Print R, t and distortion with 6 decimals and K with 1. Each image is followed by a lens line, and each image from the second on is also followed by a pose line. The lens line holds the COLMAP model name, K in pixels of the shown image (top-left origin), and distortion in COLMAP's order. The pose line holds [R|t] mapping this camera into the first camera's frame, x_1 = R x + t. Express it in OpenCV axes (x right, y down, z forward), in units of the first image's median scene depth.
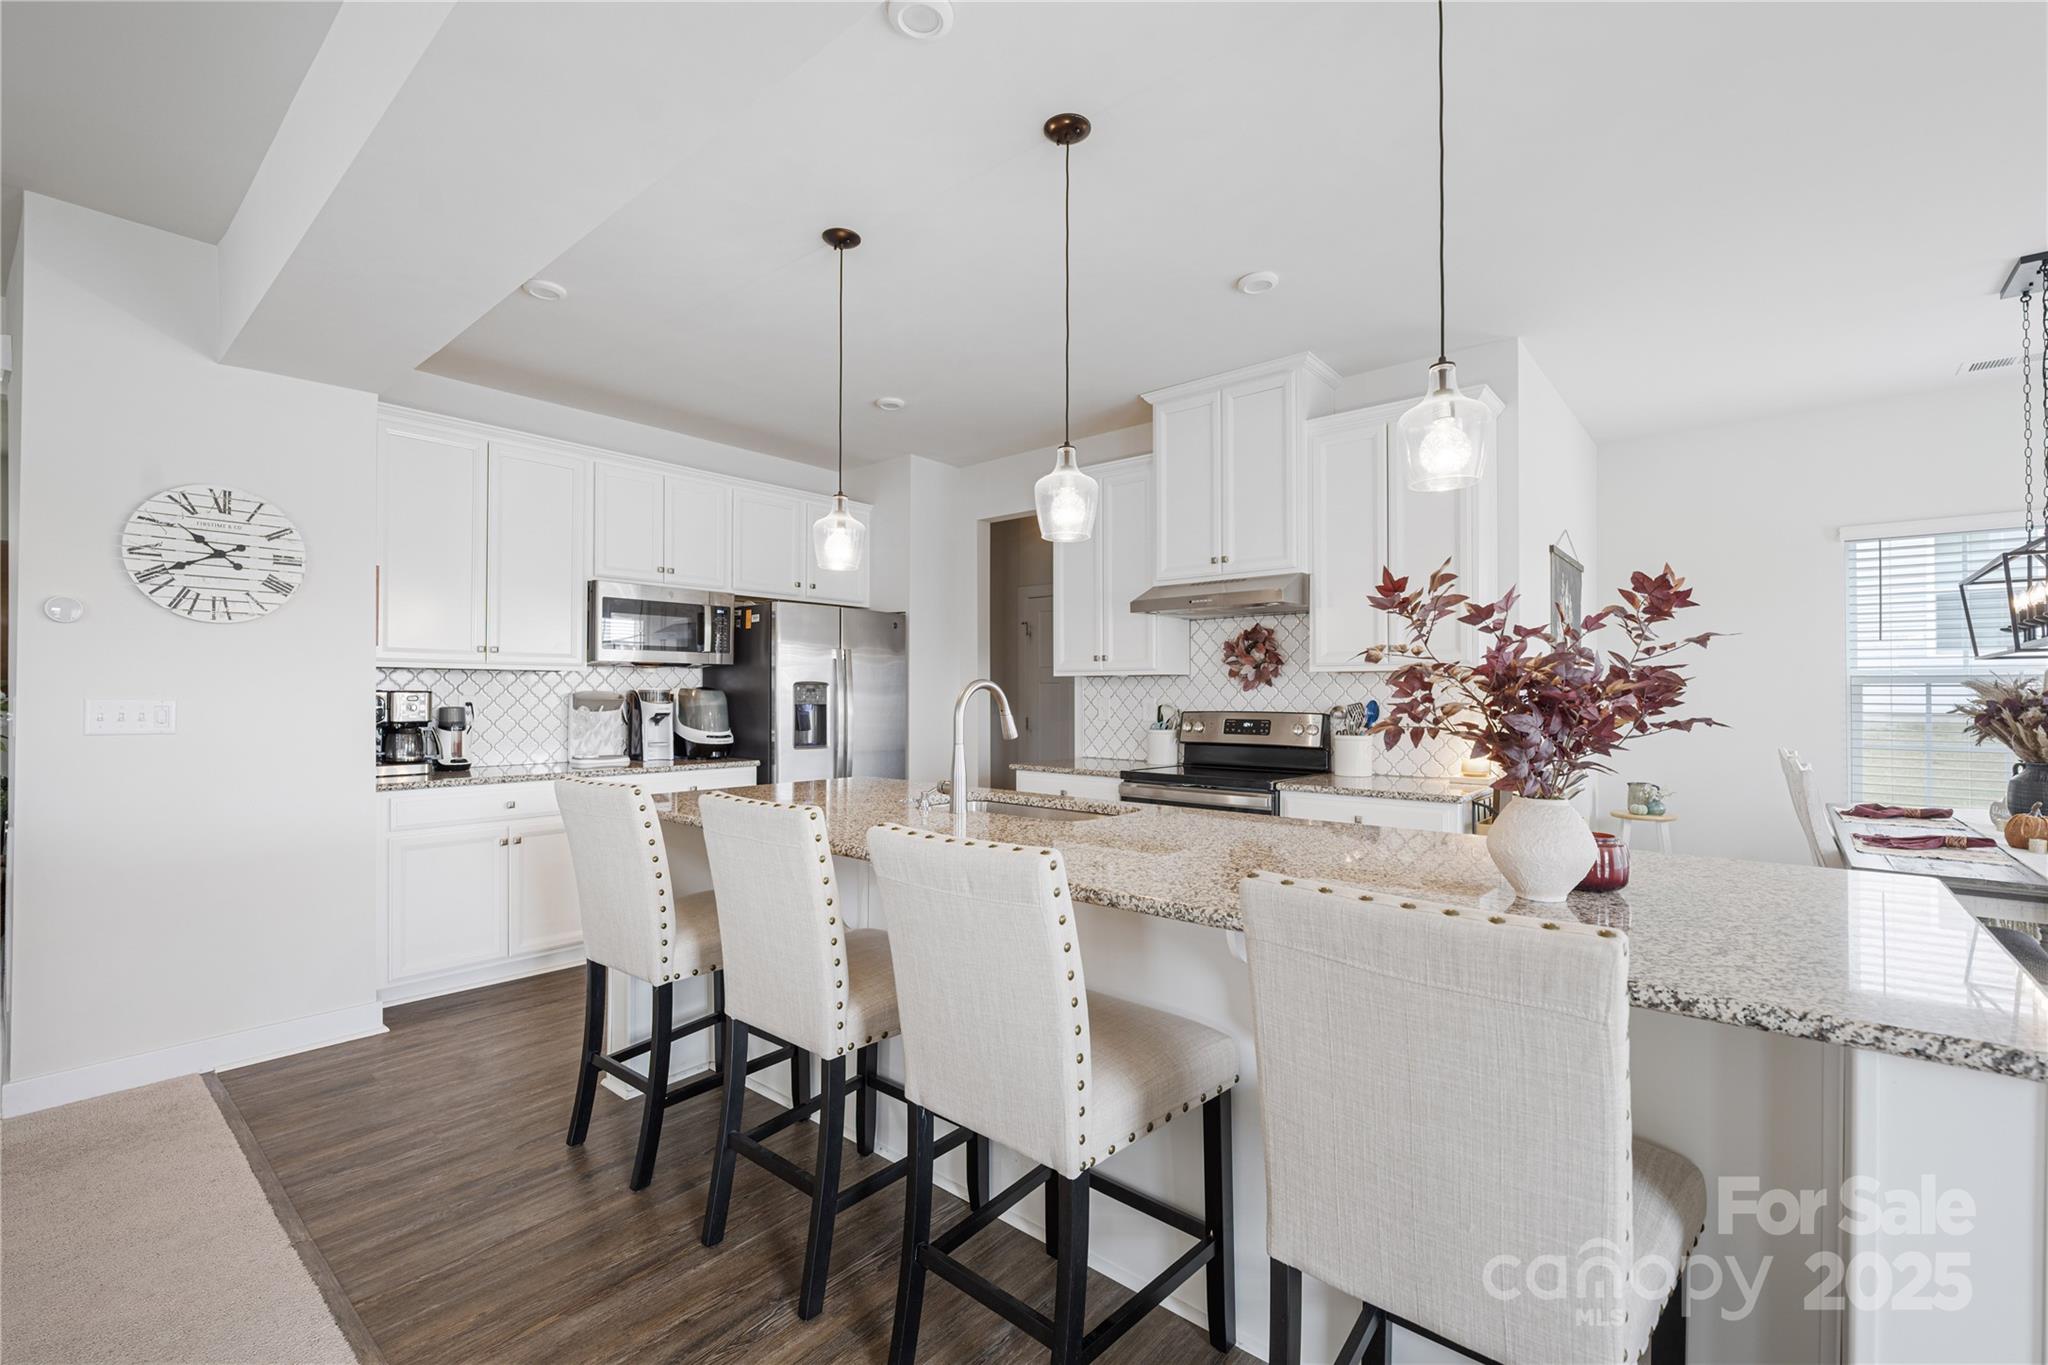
lens RADIAL K [[882.8, 0, 1011.7], [0, 882.8, 696.9], [0, 0, 1]] dist [-0.004193, -0.000303]
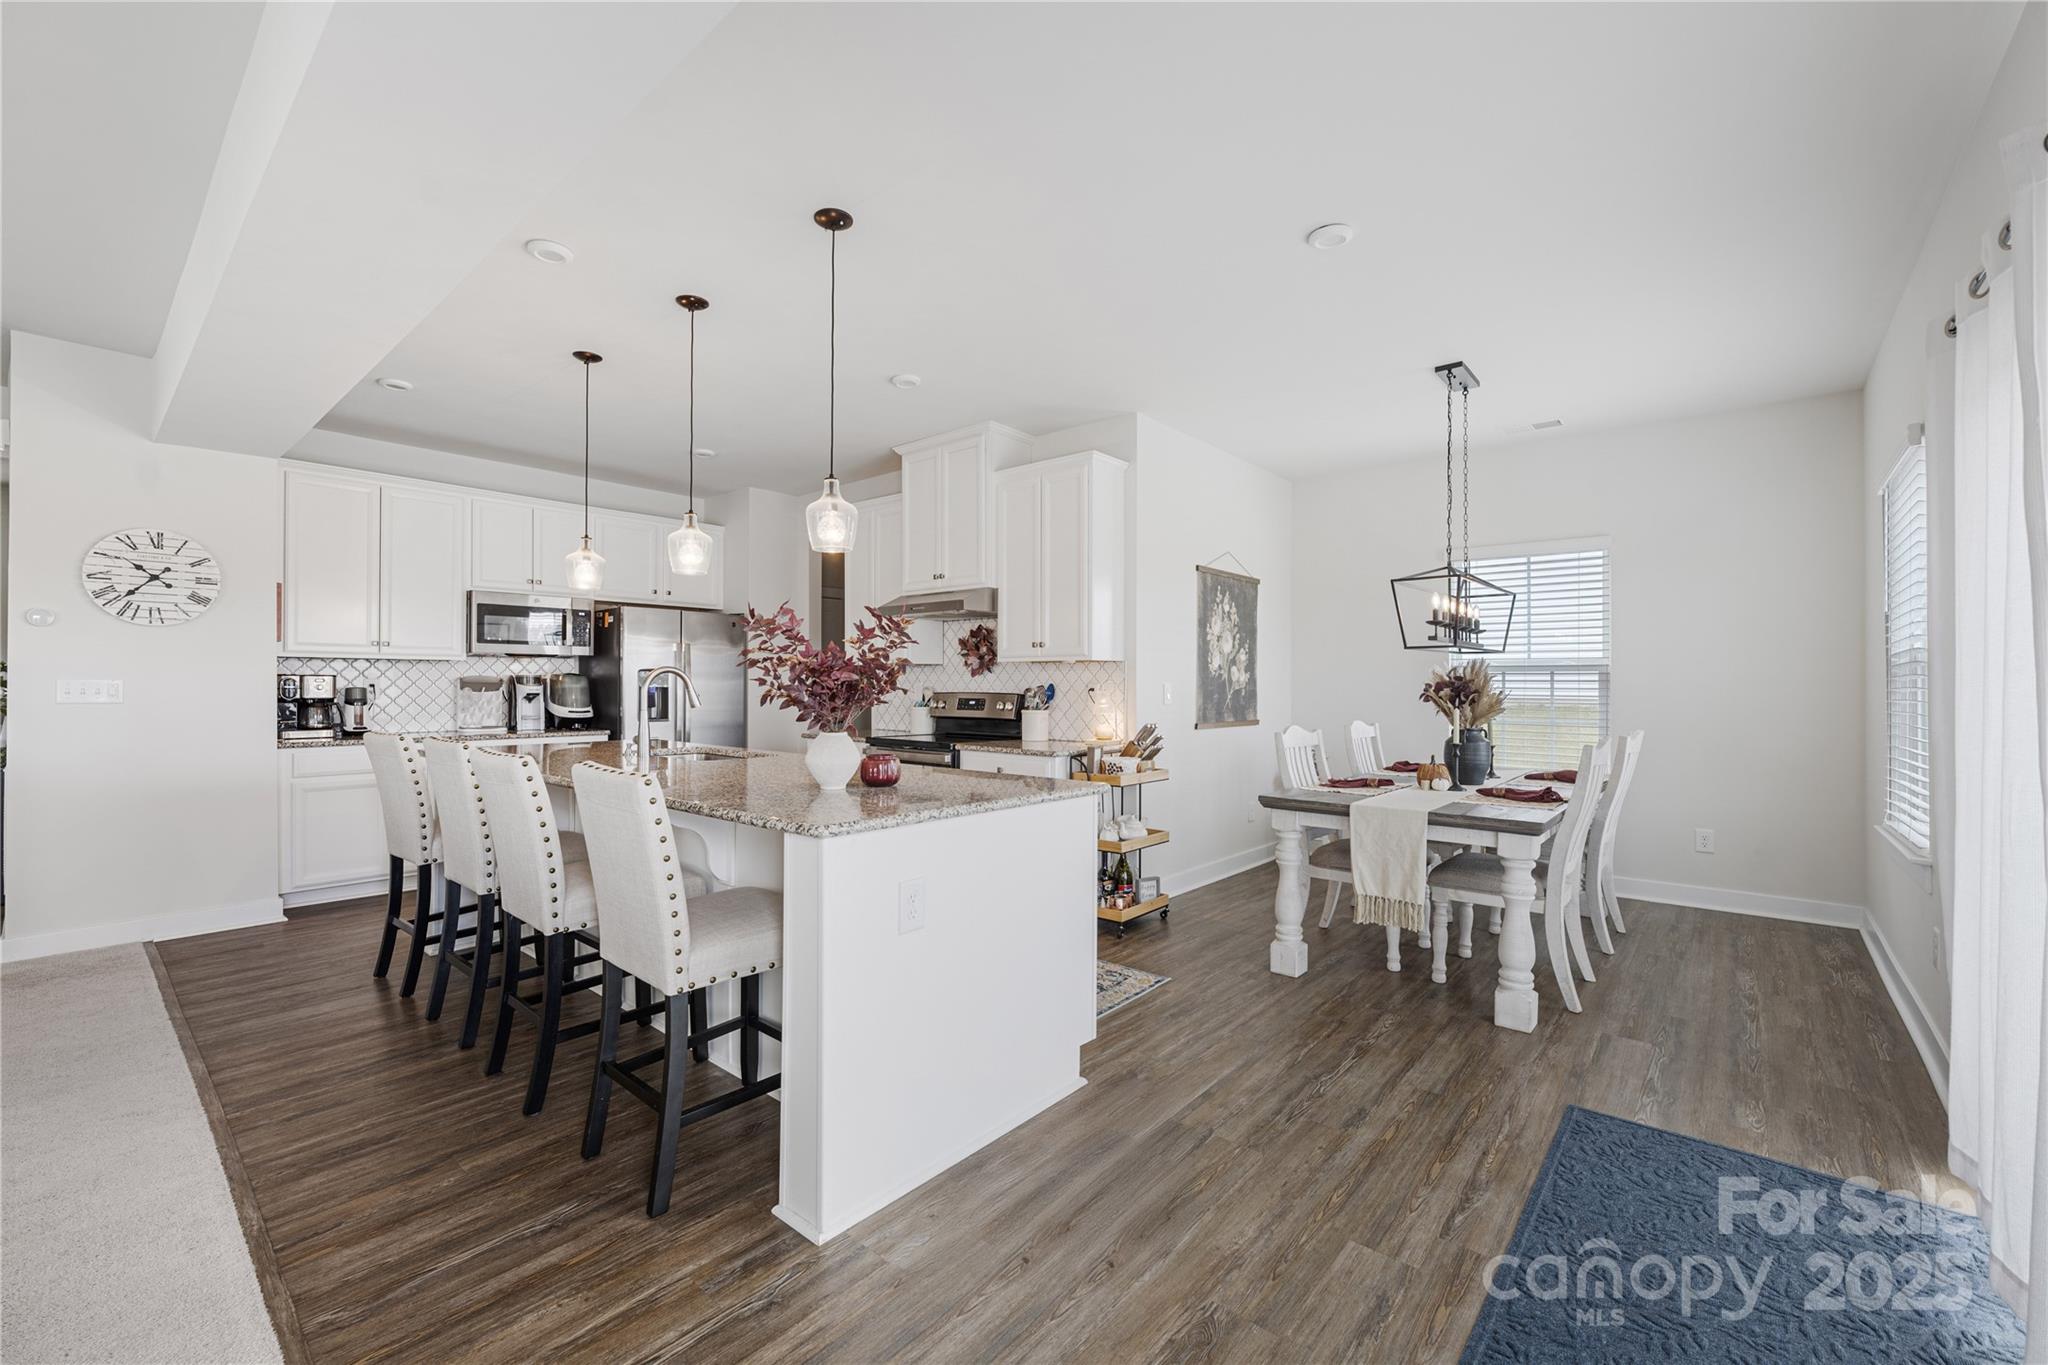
lens RADIAL K [[840.1, 0, 1016.7], [0, 840.1, 692.7], [0, 0, 1]] dist [-0.004196, -0.000361]
pose [[0.999997, 0.001962, 0.001502, 0.344586], [-0.001975, 0.999960, 0.008686, 0.006428], [-0.001485, -0.008689, 0.999961, -0.248201]]
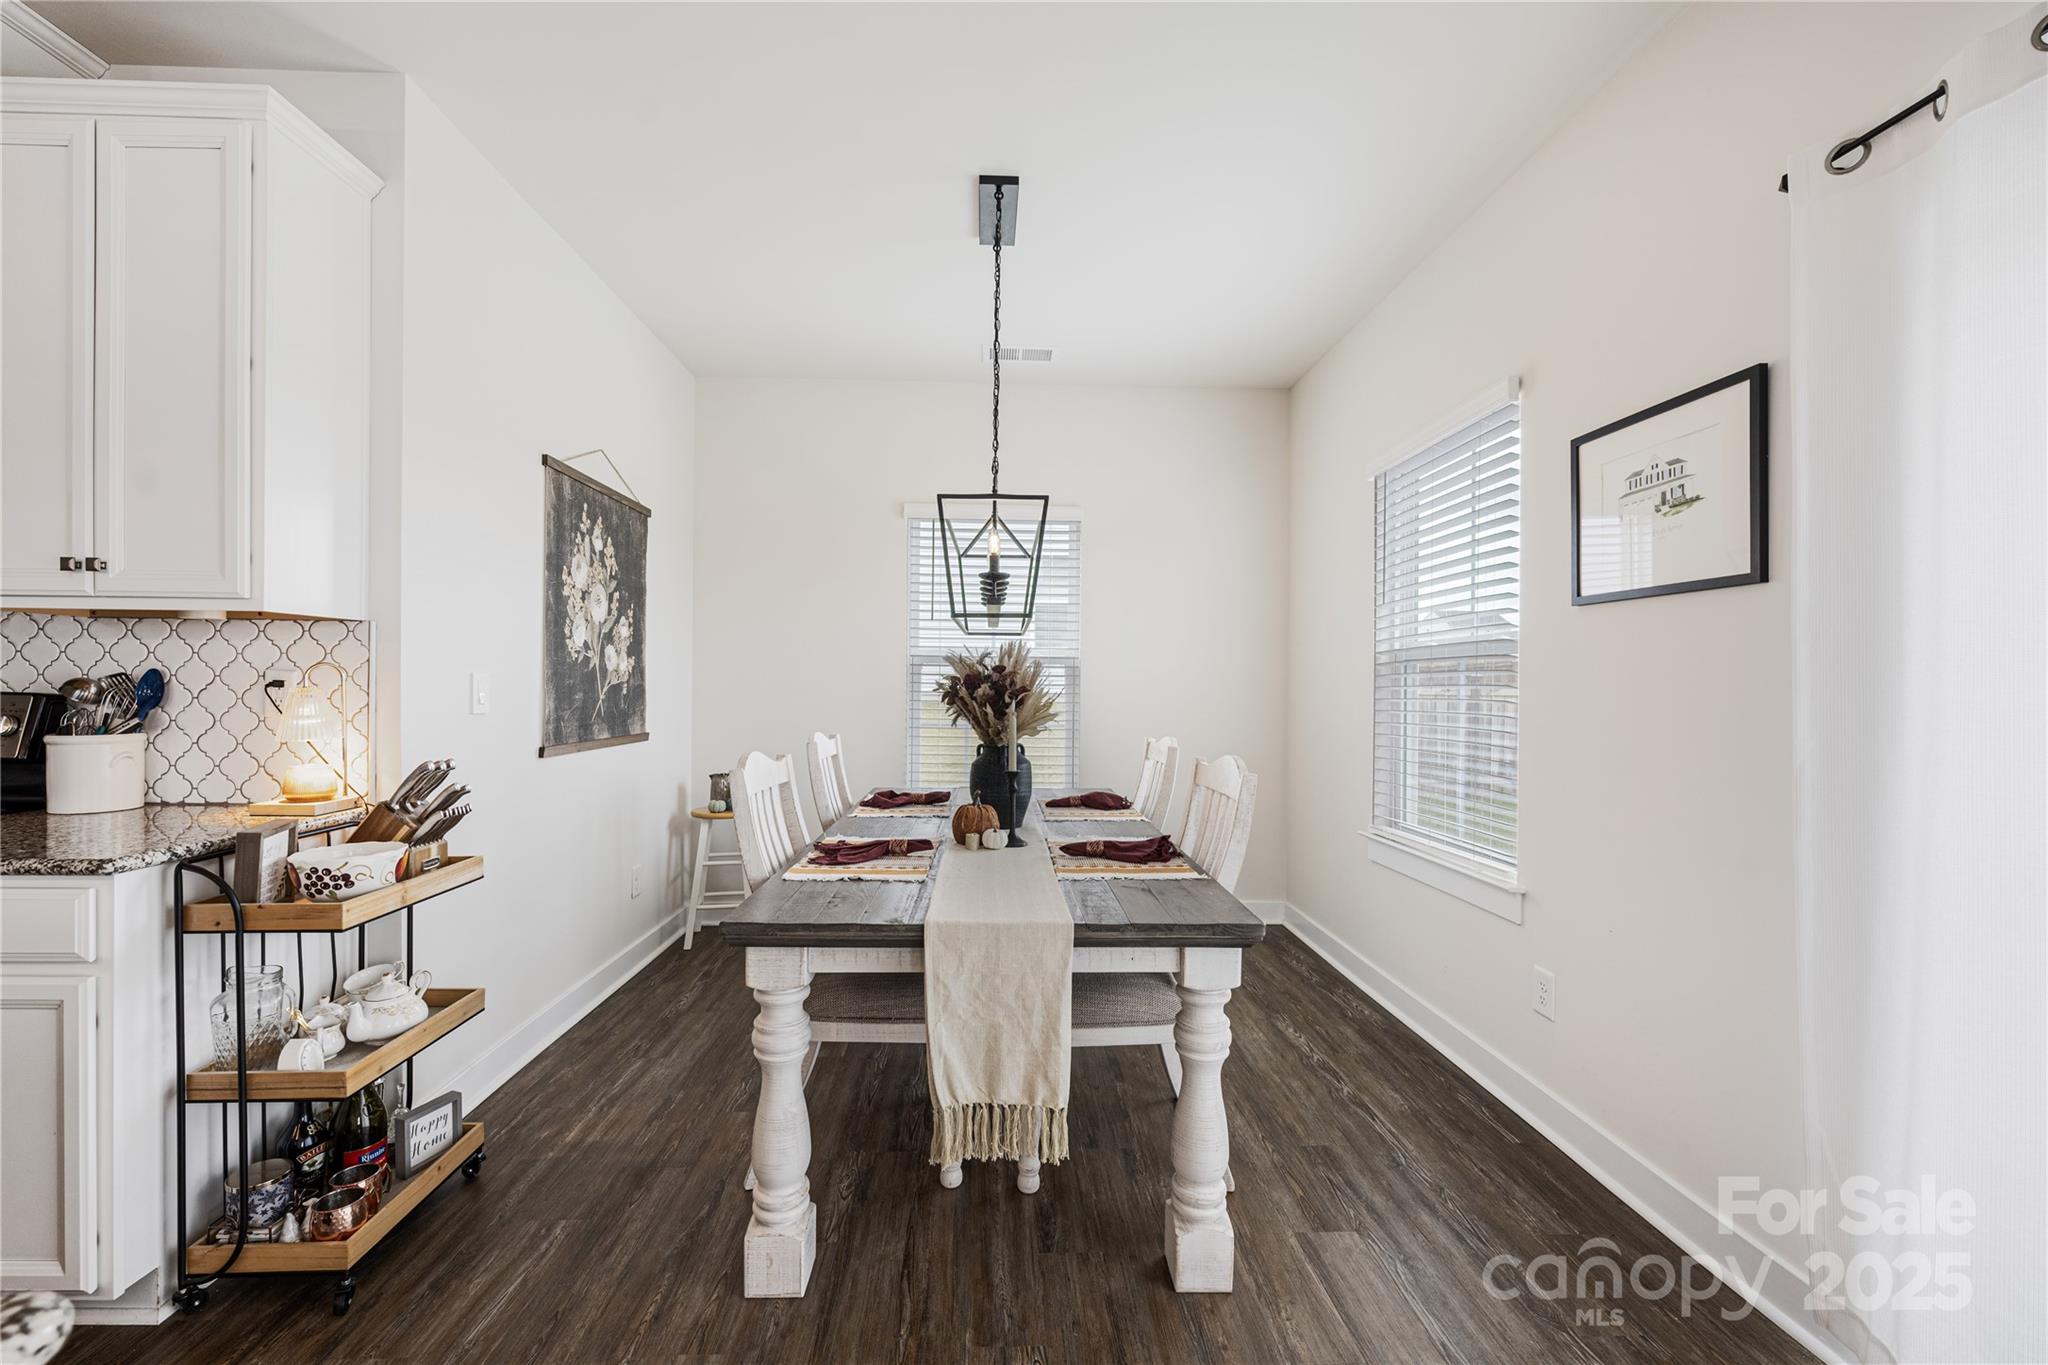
lens RADIAL K [[840.1, 0, 1022.5], [0, 840.1, 688.3], [0, 0, 1]] dist [-0.004196, -0.000361]
pose [[0.727346, 0.002690, 0.686265, 0.431800], [-0.008733, 0.999948, 0.005336, 0.008336], [-0.686215, -0.009875, 0.727332, 0.244890]]
